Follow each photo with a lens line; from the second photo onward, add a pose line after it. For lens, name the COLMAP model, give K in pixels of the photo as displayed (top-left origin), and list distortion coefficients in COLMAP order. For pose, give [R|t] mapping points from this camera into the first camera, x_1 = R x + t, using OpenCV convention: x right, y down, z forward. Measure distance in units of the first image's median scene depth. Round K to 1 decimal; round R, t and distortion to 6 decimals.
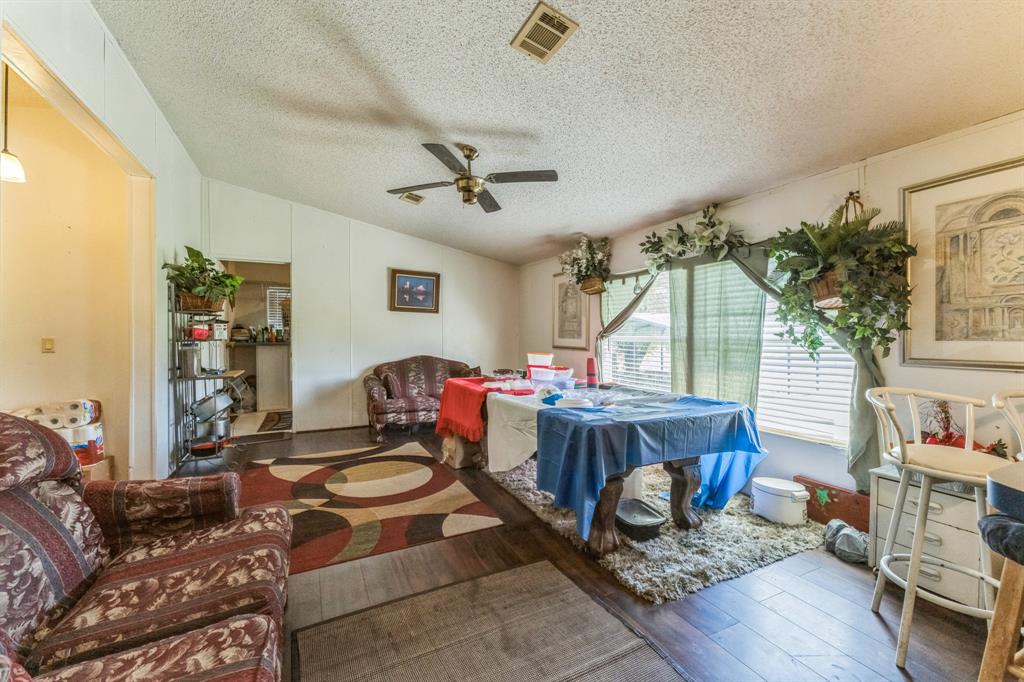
lens RADIAL K [[405.3, 0, 511.4], [0, 405.3, 339.6], [0, 0, 1]] dist [0.000711, 0.000015]
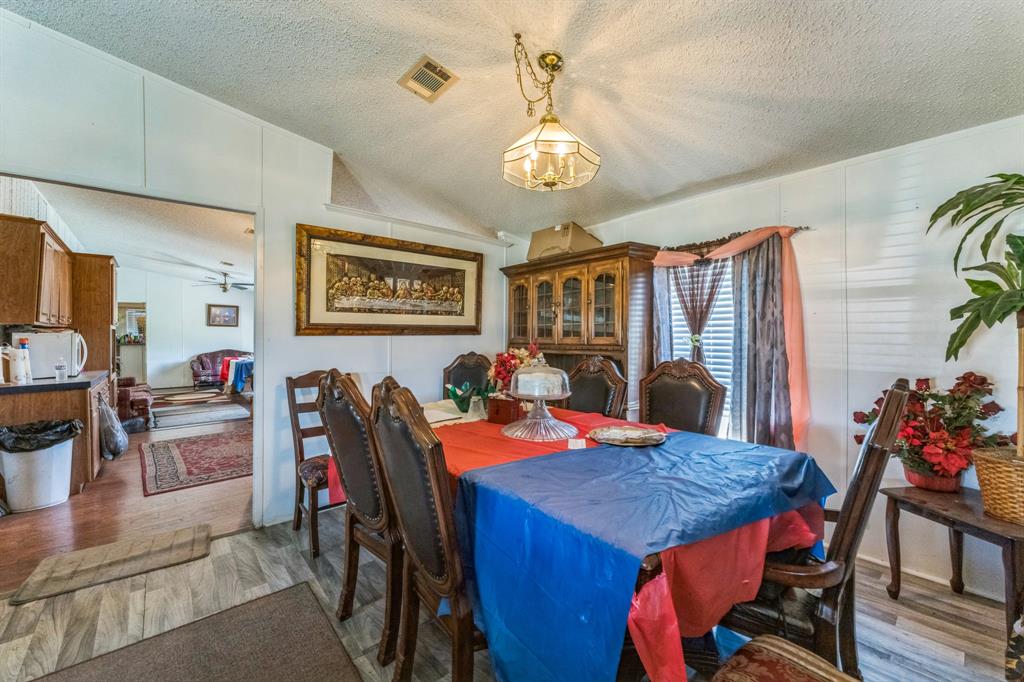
lens RADIAL K [[405.3, 0, 513.4], [0, 405.3, 340.1], [0, 0, 1]] dist [0.000711, 0.000015]
pose [[0.969204, -0.006997, 0.246161, 0.624502], [0.007116, 0.999975, 0.000406, 0.004396], [-0.246158, 0.001358, 0.969229, -1.200093]]
